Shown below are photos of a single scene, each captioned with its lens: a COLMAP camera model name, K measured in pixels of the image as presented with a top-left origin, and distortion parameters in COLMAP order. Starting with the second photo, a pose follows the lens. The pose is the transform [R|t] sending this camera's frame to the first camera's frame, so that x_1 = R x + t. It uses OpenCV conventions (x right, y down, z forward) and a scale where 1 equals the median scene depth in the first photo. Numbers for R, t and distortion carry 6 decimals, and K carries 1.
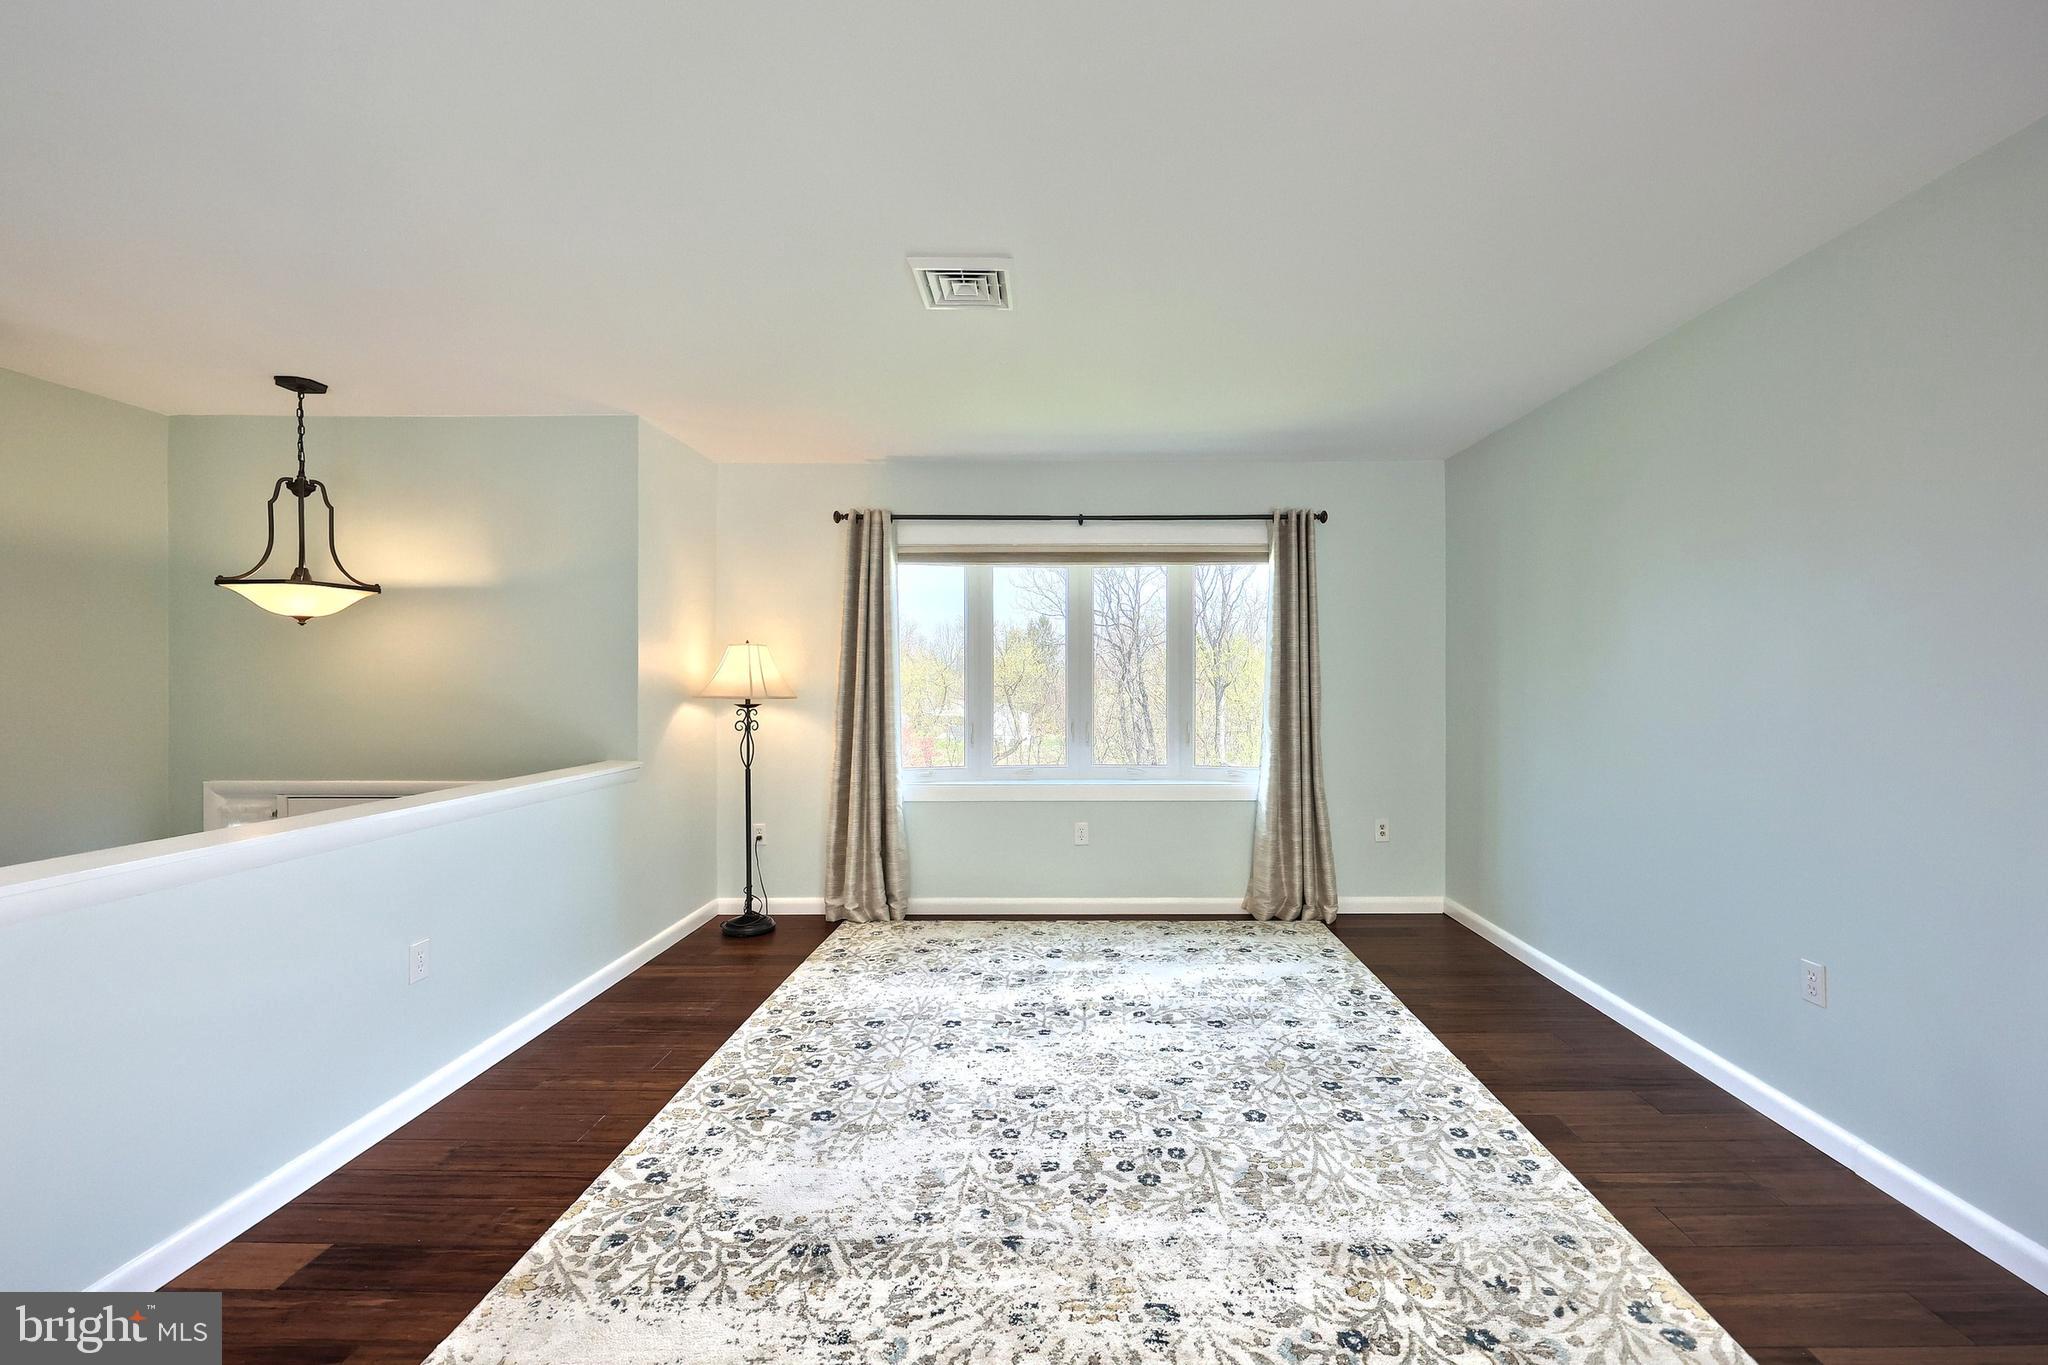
lens RADIAL K [[832.5, 0, 1054.8], [0, 832.5, 680.9], [0, 0, 1]] dist [0.002631, -0.000523]
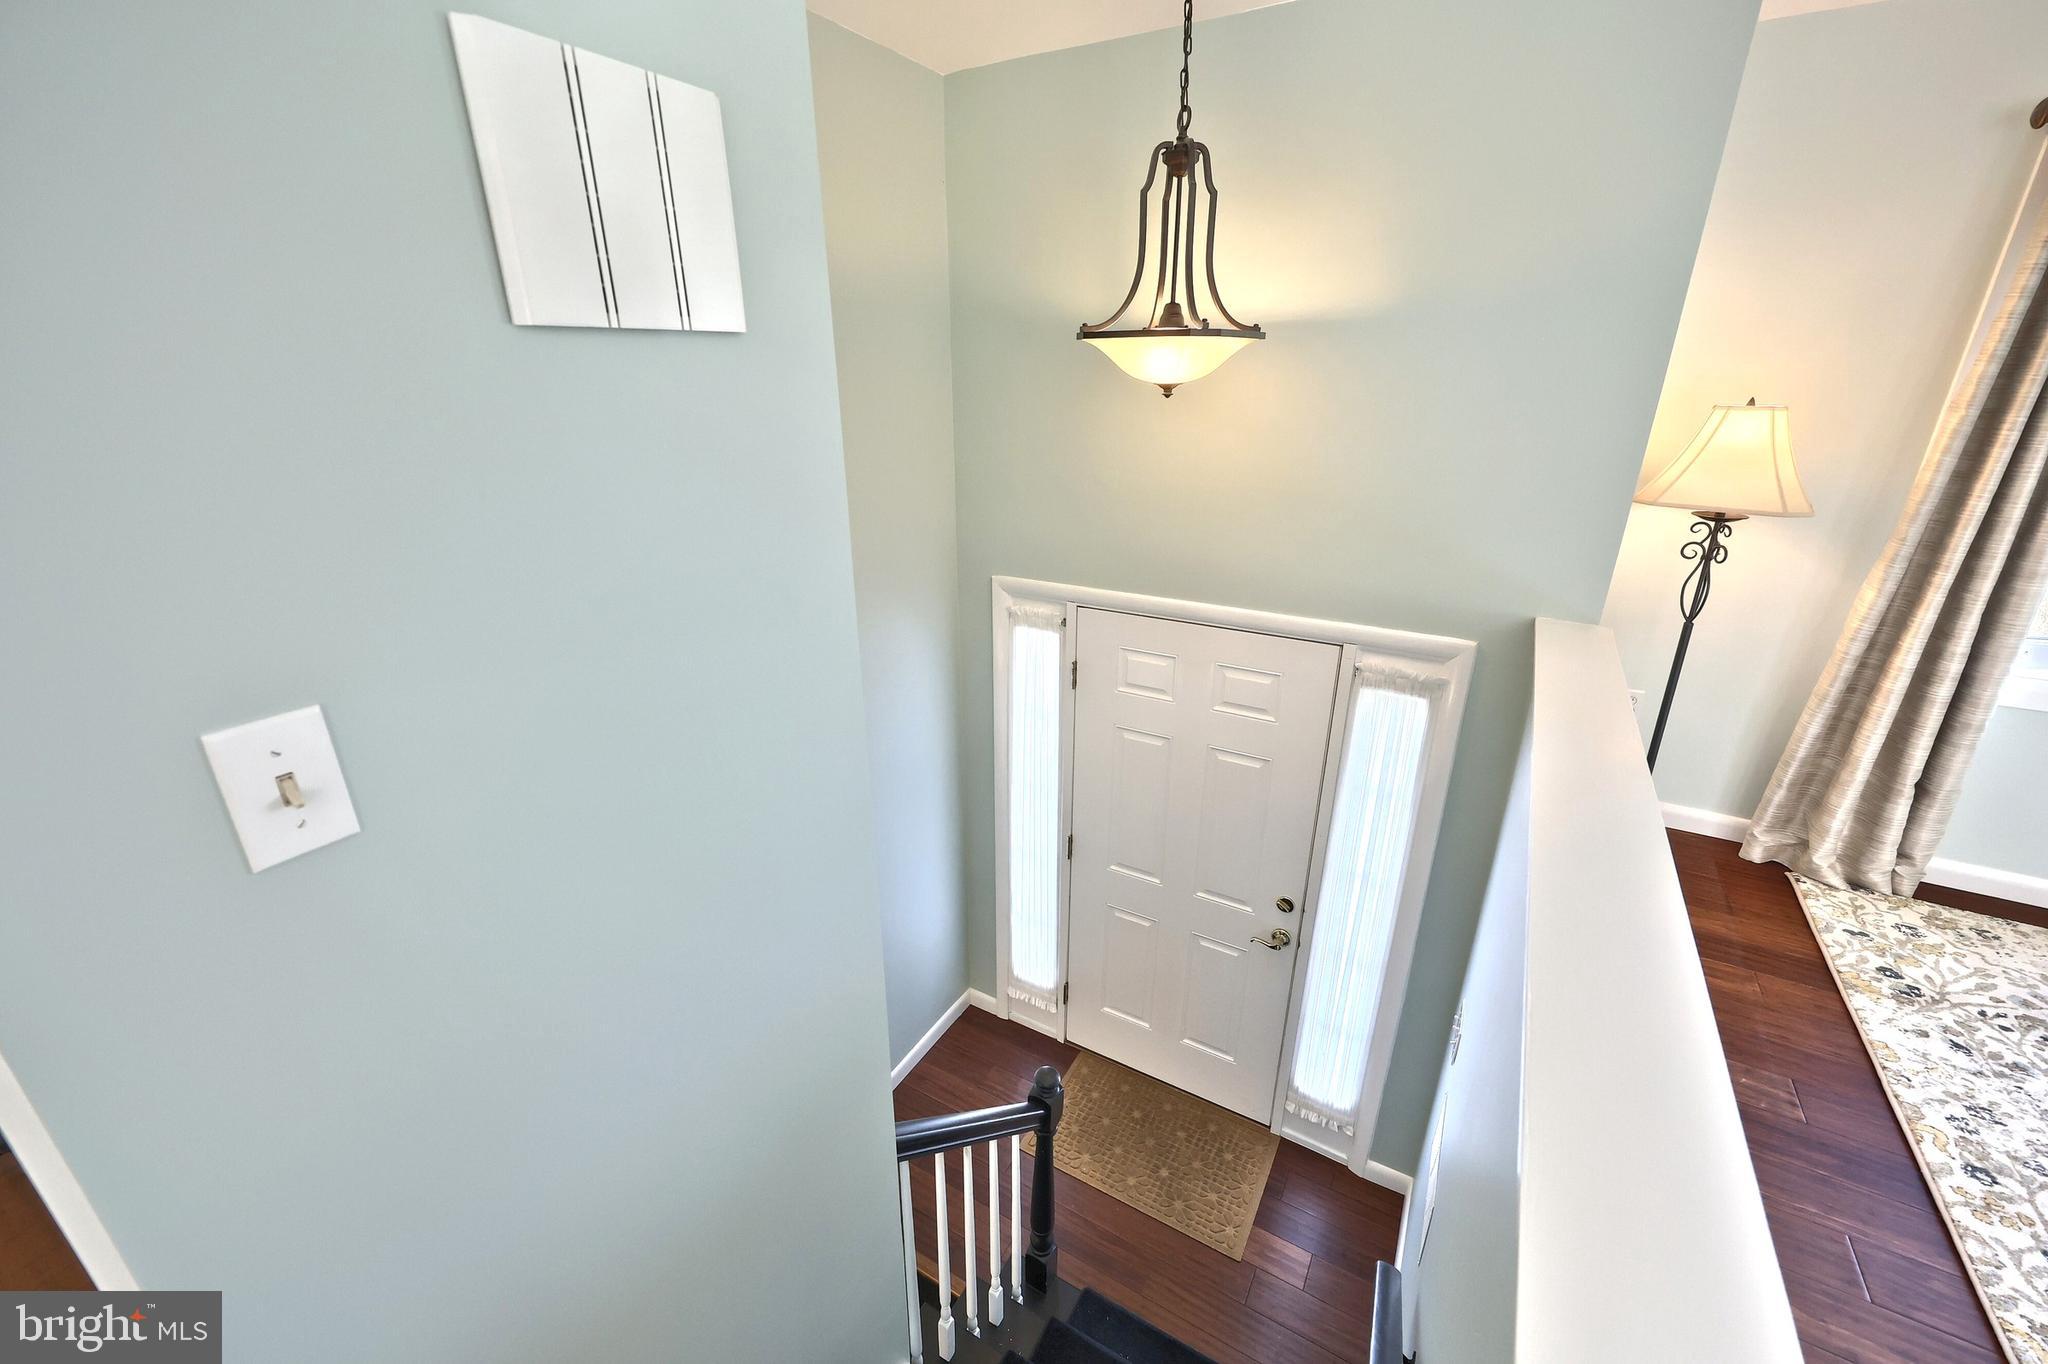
lens RADIAL K [[832.5, 0, 1037.2], [0, 832.5, 679.0], [0, 0, 1]] dist [0.002631, -0.000523]
pose [[0.865578, 0.173753, -0.469664, -0.654383], [-0.000776, 0.938341, 0.345712, -0.087892], [0.500774, -0.298876, 0.812342, 0.347603]]
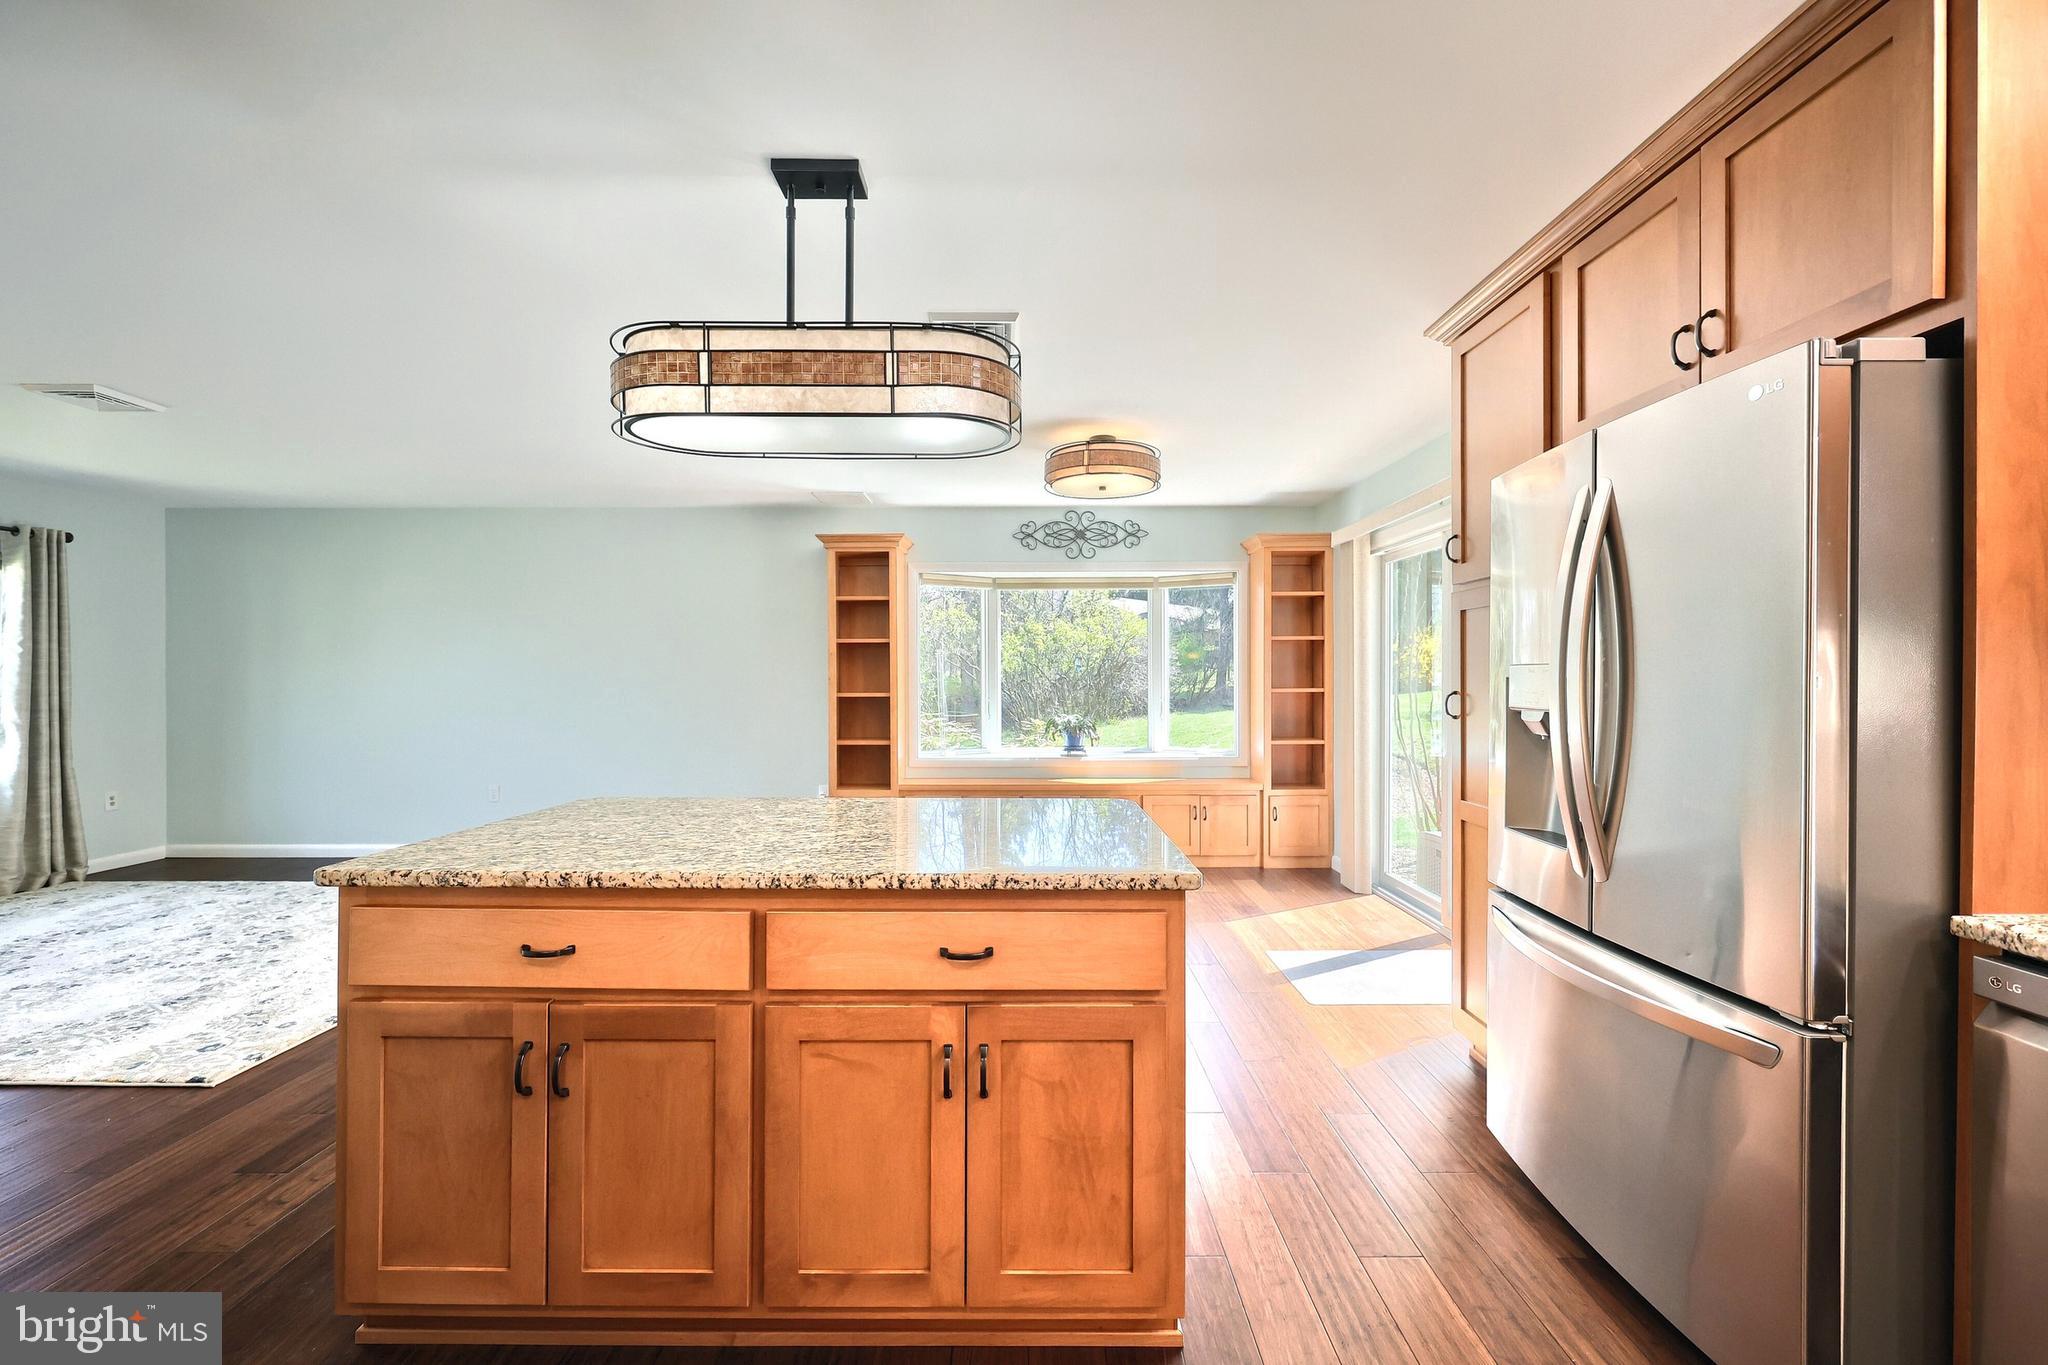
lens RADIAL K [[832.5, 0, 1025.3], [0, 832.5, 679.5], [0, 0, 1]] dist [0.002631, -0.000523]
pose [[-0.023574, -0.009398, 0.999678, -1.165727], [0.011467, 0.999887, 0.009671, 0.009828], [-0.999656, 0.011691, -0.023463, -0.415774]]
